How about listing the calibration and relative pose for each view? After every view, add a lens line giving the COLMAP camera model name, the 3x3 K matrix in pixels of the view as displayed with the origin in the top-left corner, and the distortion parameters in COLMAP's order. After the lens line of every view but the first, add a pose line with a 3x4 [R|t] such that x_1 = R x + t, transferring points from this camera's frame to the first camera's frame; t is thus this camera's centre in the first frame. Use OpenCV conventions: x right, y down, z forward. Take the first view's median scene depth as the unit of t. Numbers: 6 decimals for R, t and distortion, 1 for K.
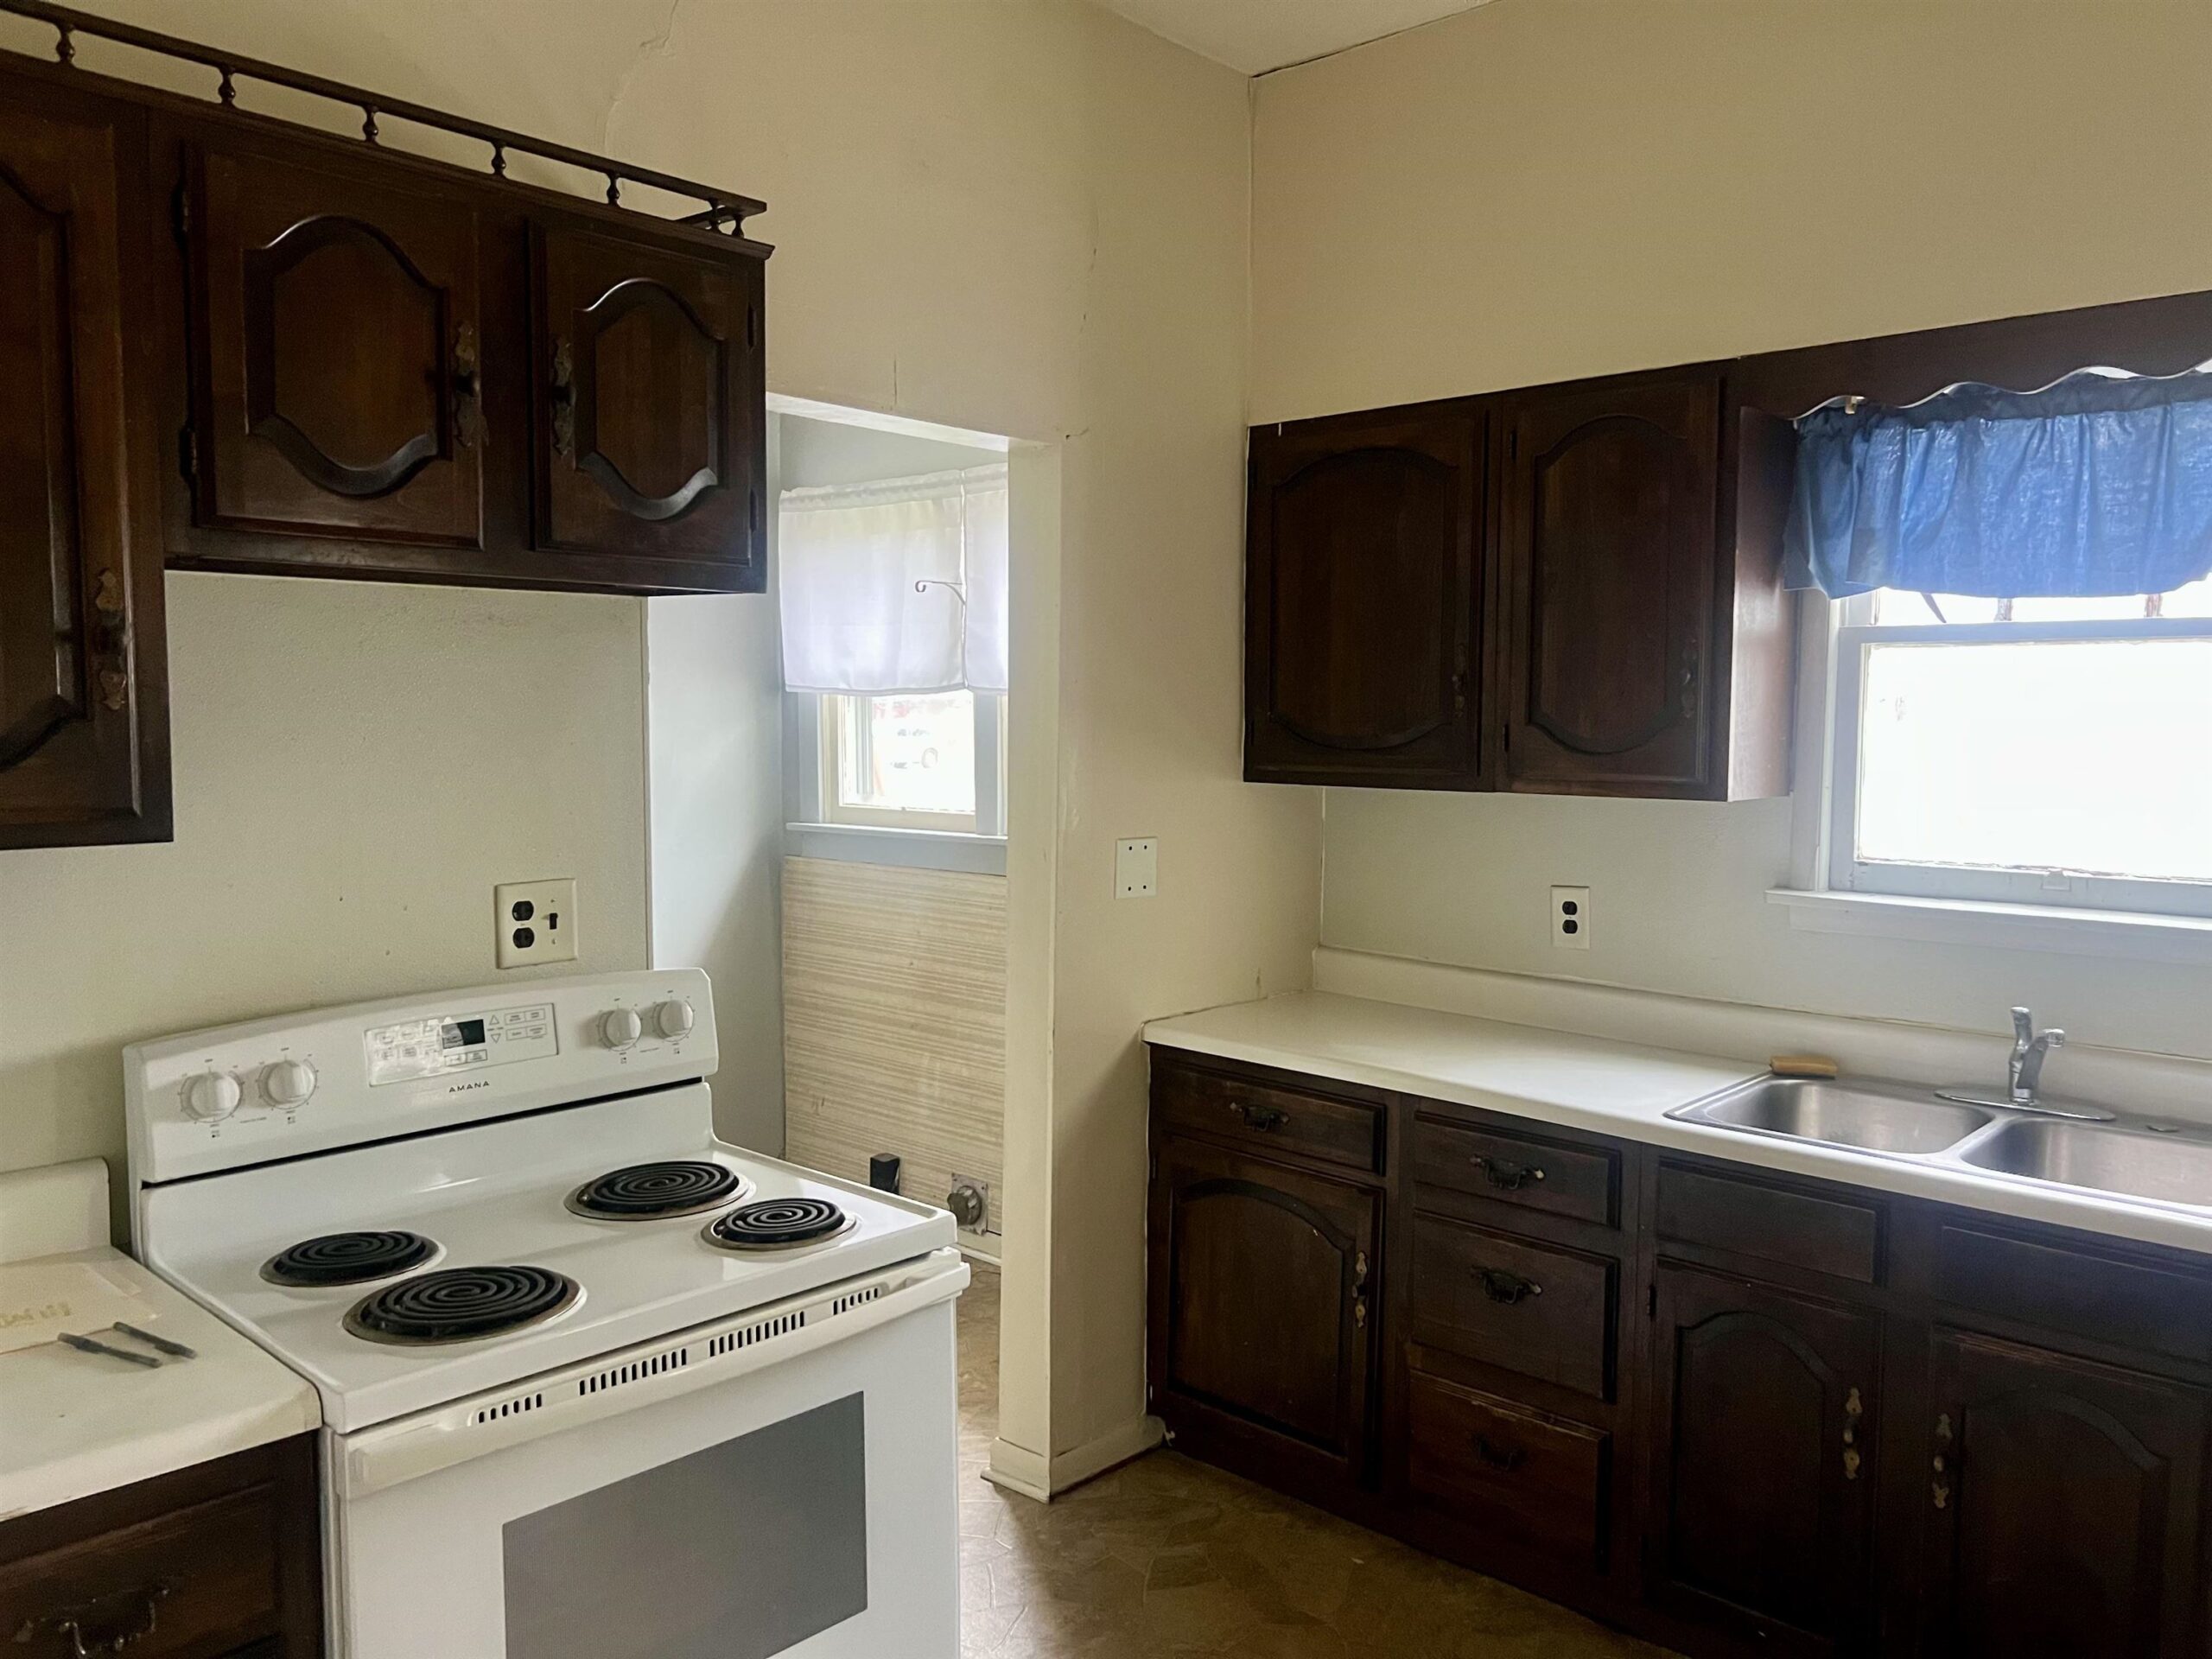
lens RADIAL K [[1678.9, 0, 1043.4], [0, 1678.9, 836.4], [0, 0, 1]] dist [0.056480, -0.000011]
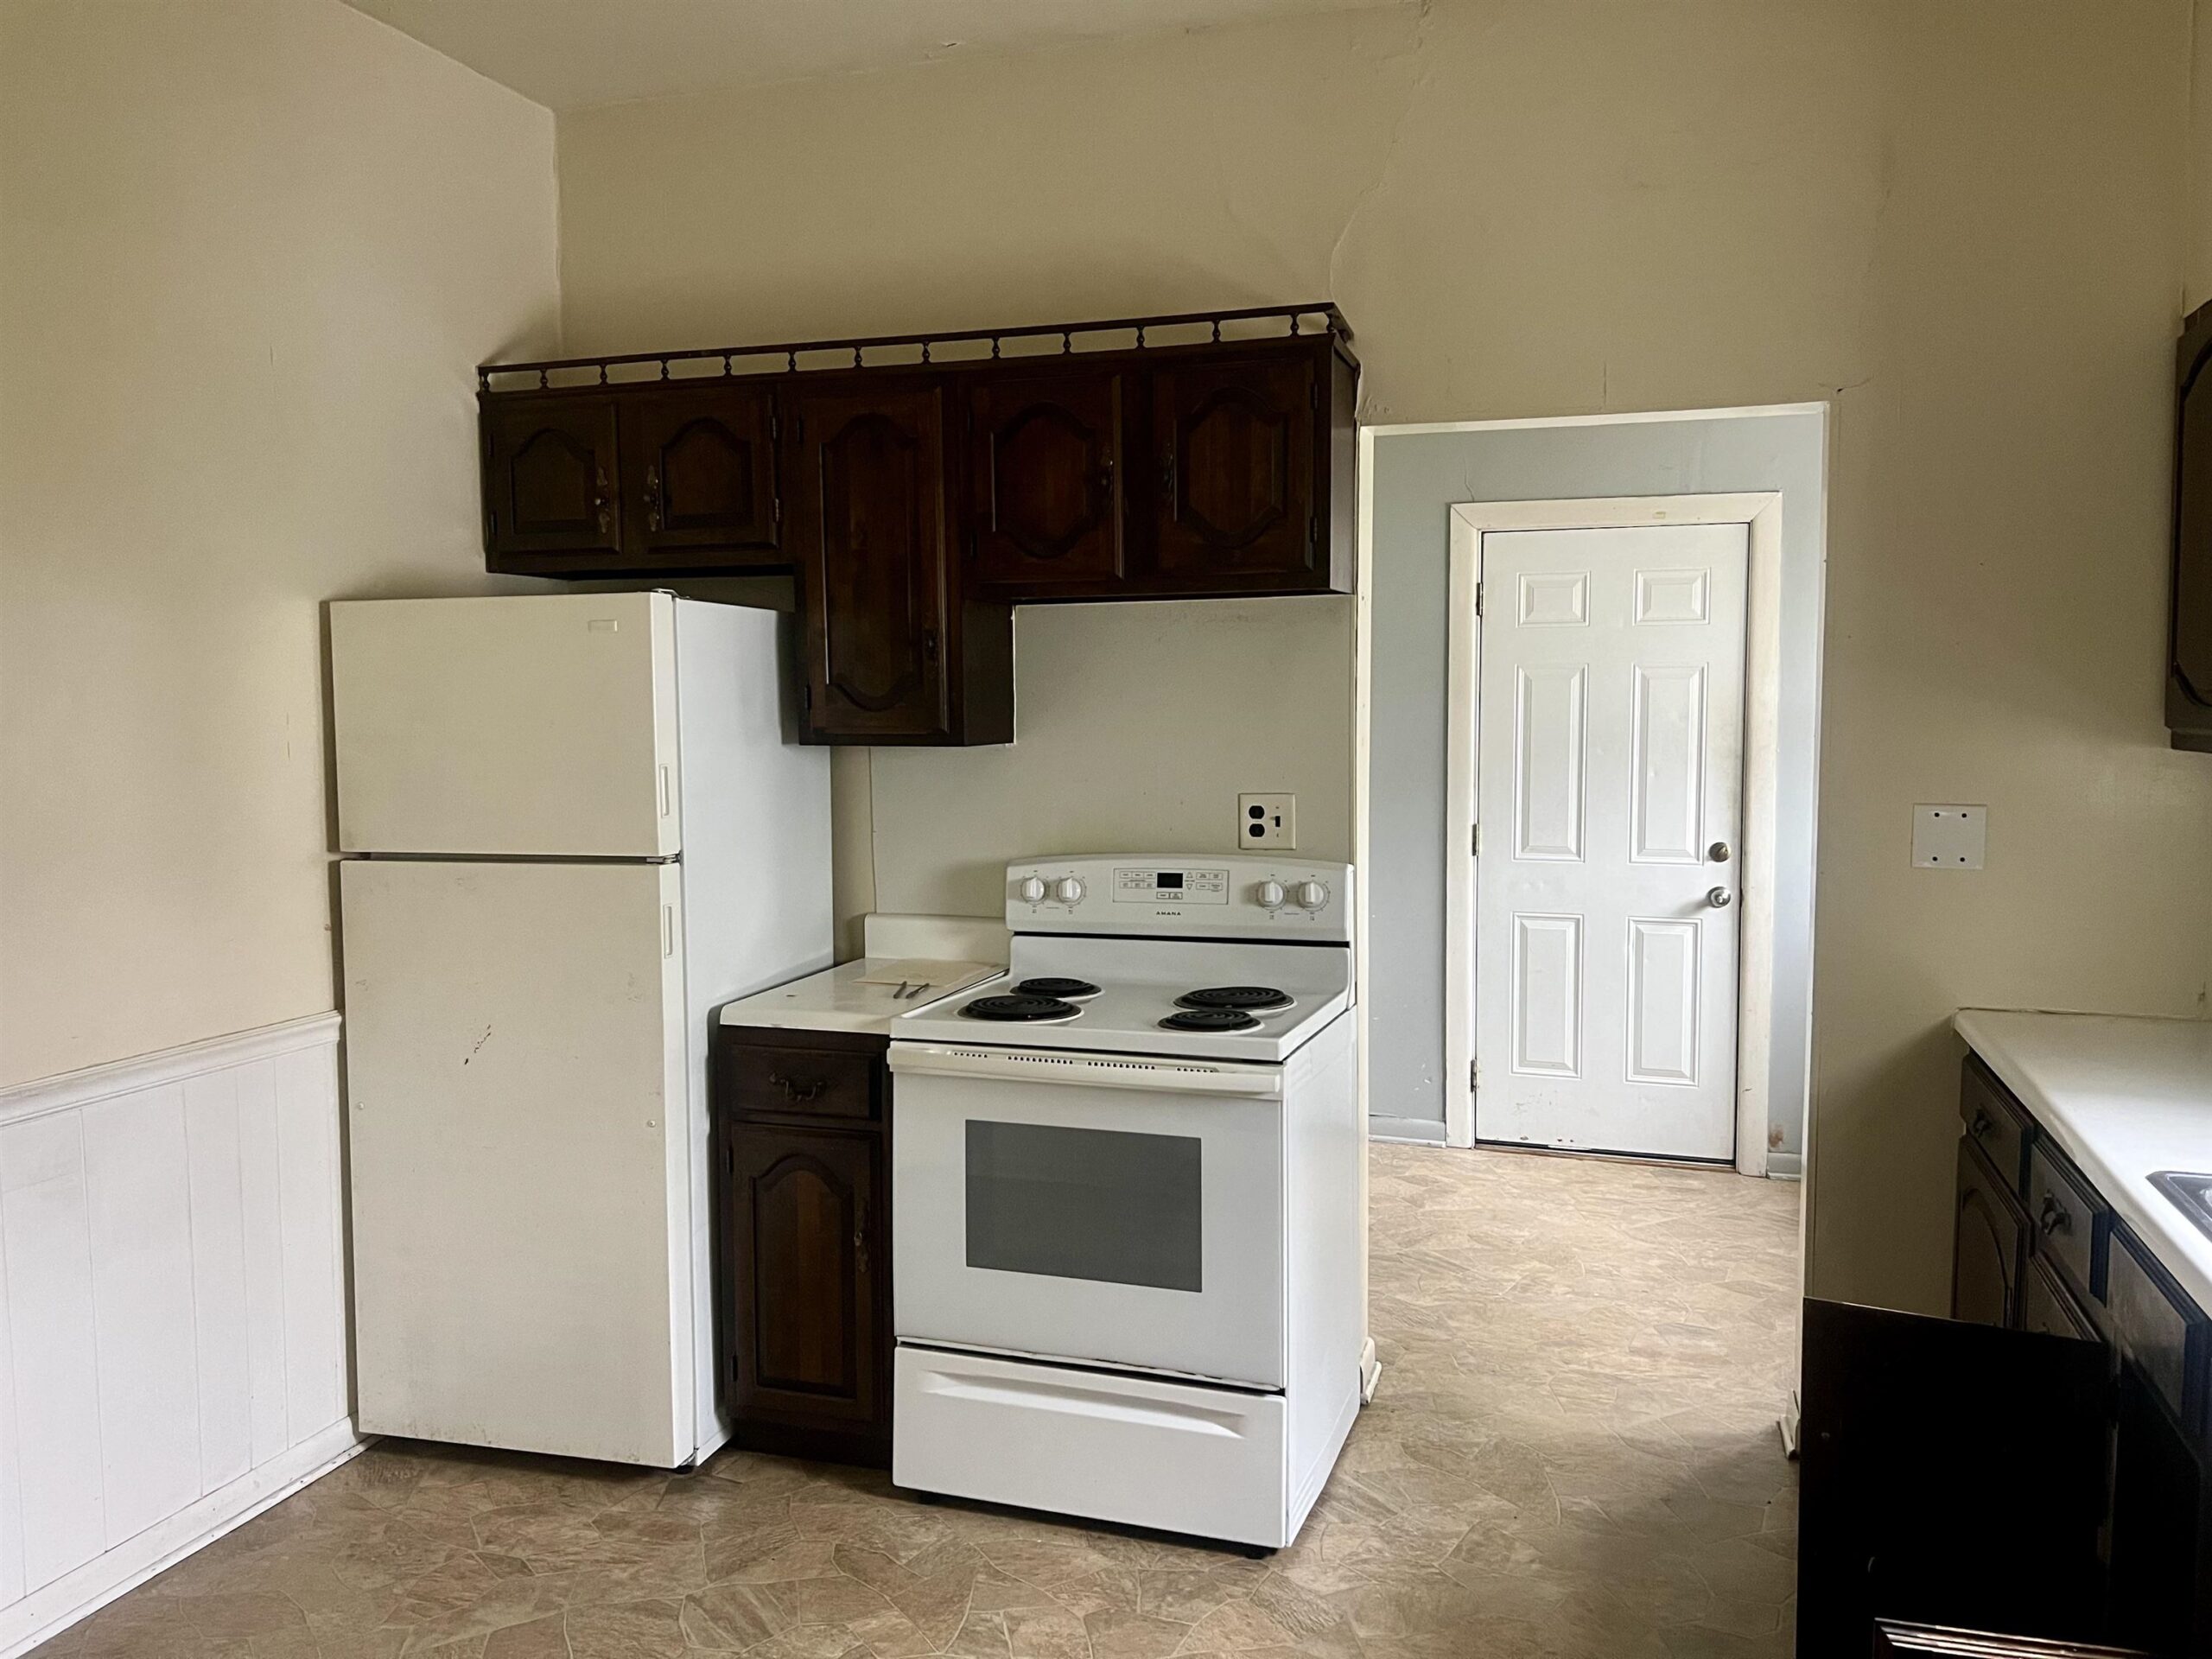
lens RADIAL K [[1654.8, 0, 1109.0], [0, 1654.8, 837.1], [0, 0, 1]] dist [0.071410, -0.003224]
pose [[0.444075, 0.068865, -0.893339, 1.017288], [-0.063650, 0.996948, 0.045211, 0.008821], [0.893726, 0.036784, 0.447103, 0.249637]]
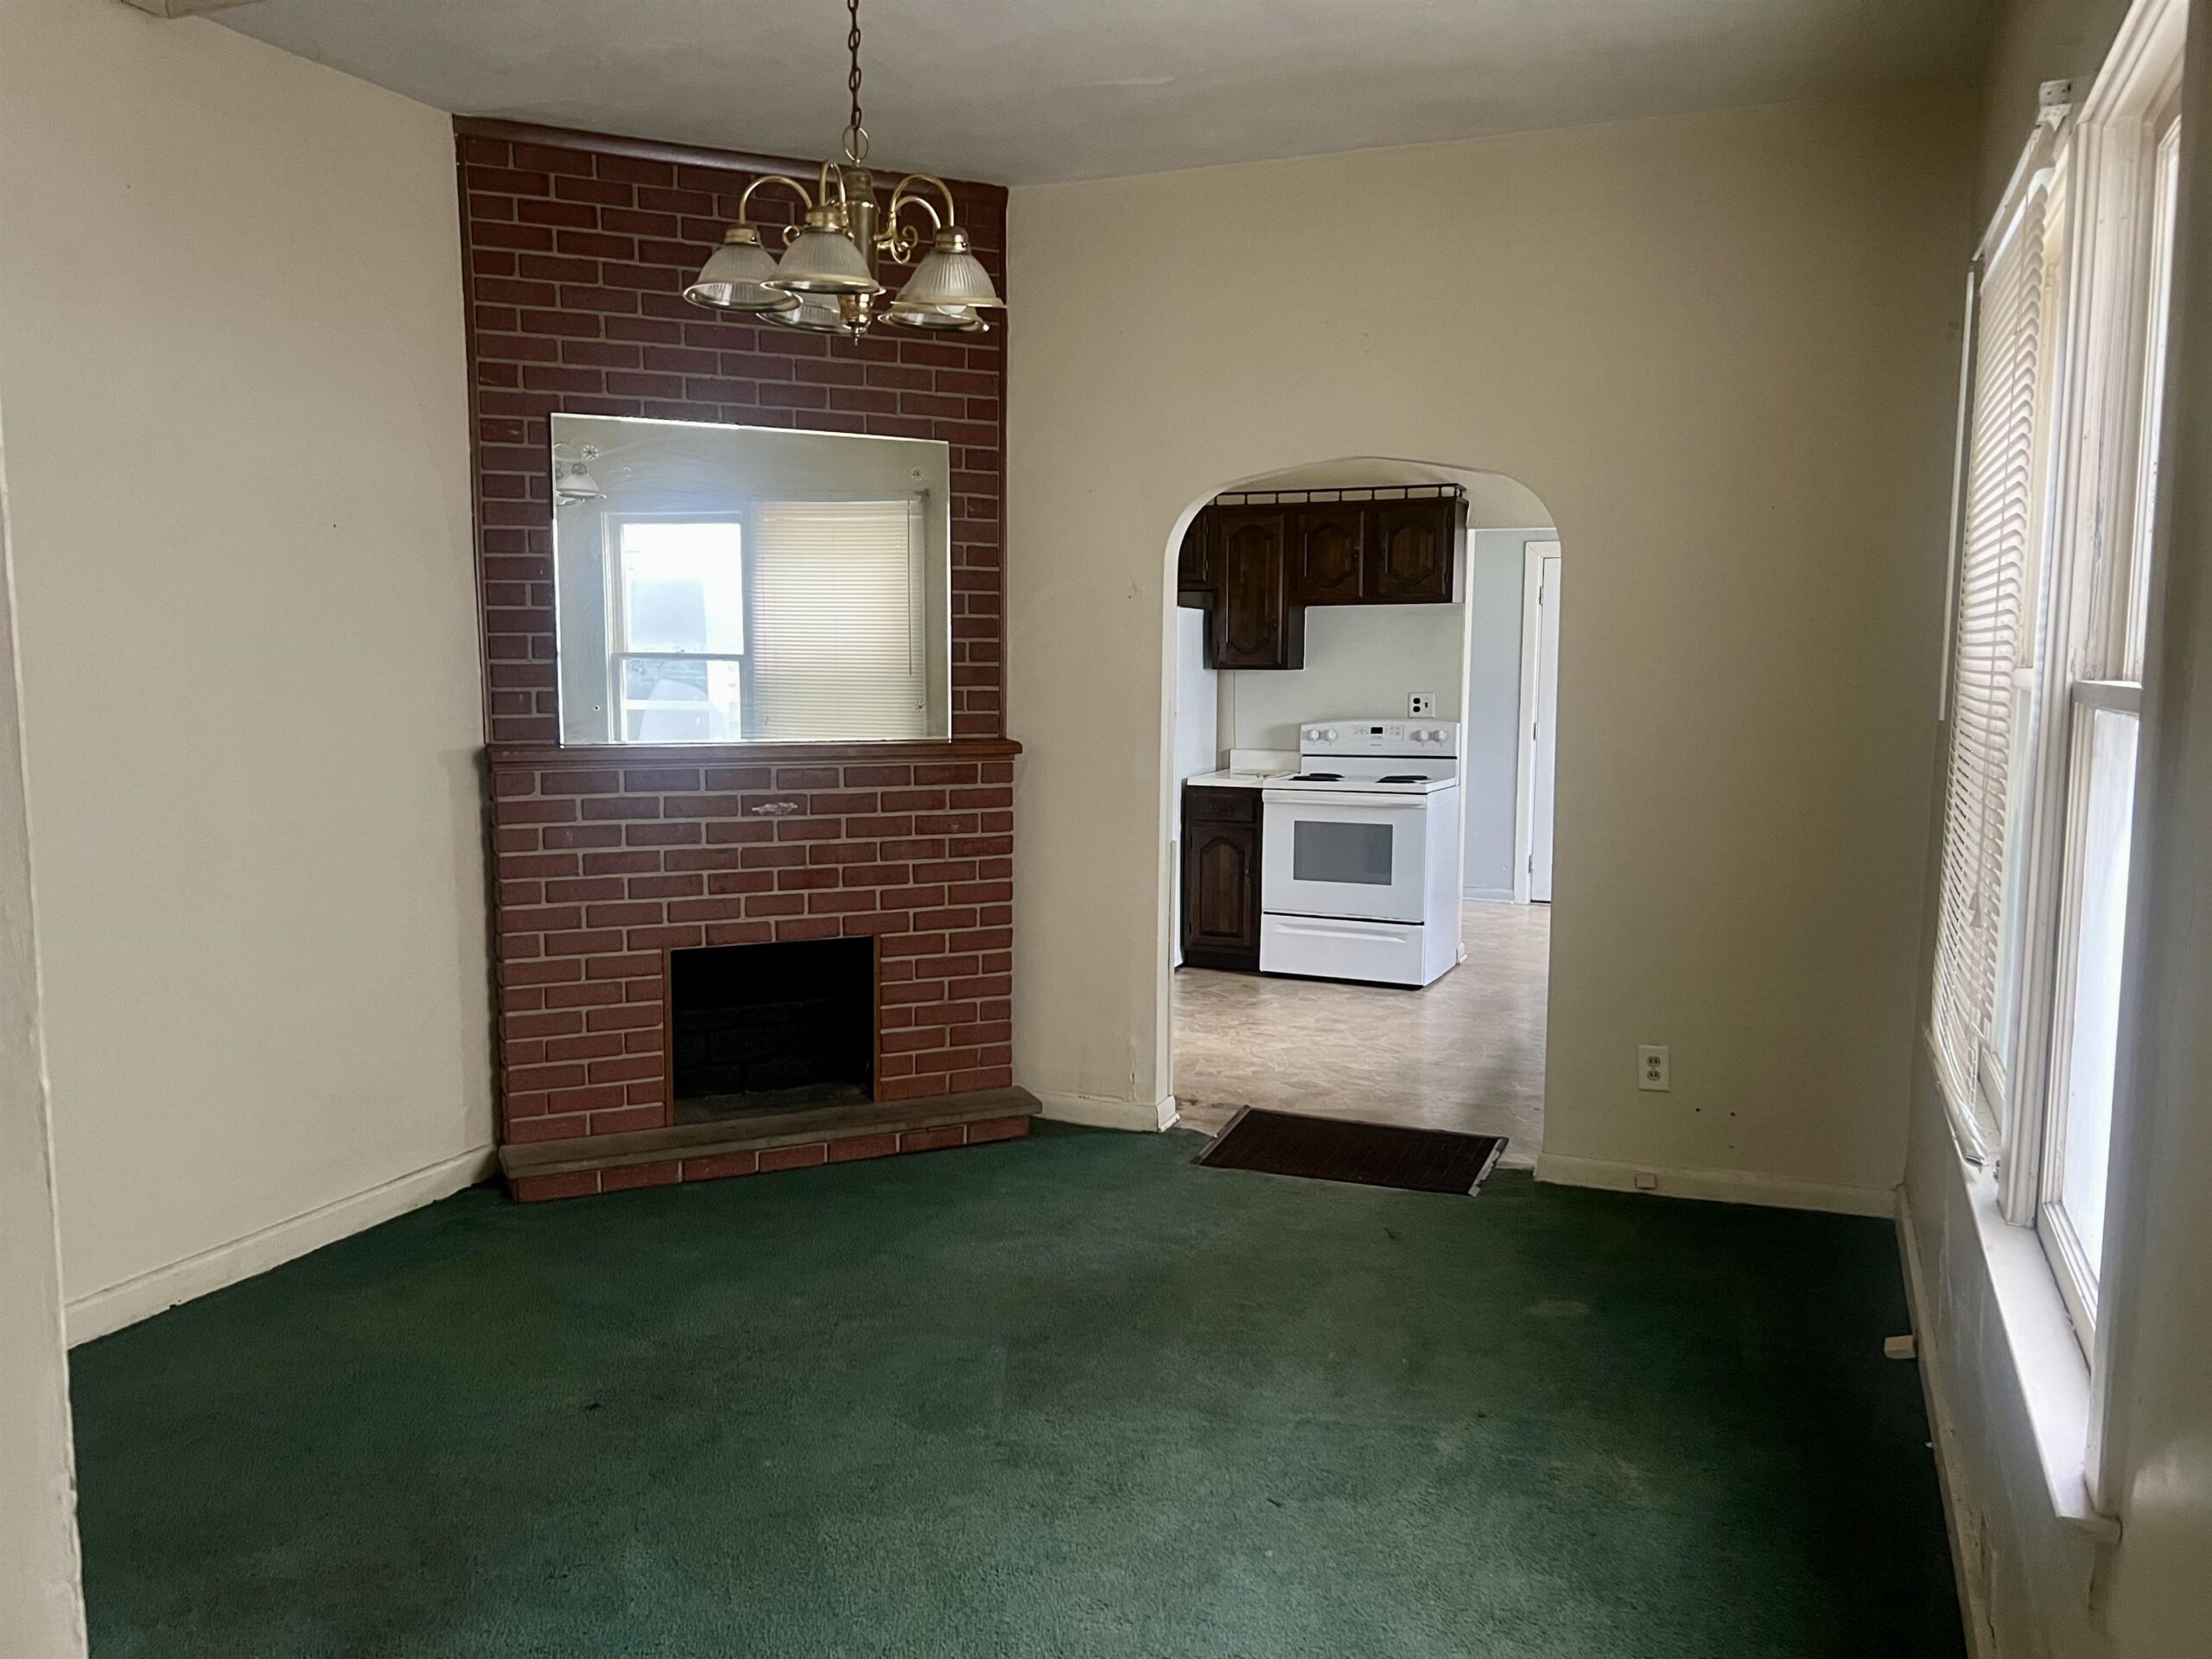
lens RADIAL K [[1655.1, 0, 1064.8], [0, 1655.1, 868.2], [0, 0, 1]] dist [0.054458, -0.047178]
pose [[0.349043, 0.118360, -0.929602, 2.725181], [-0.075003, 0.992338, 0.098186, 0.109962], [0.934101, 0.035452, 0.355246, -0.856945]]
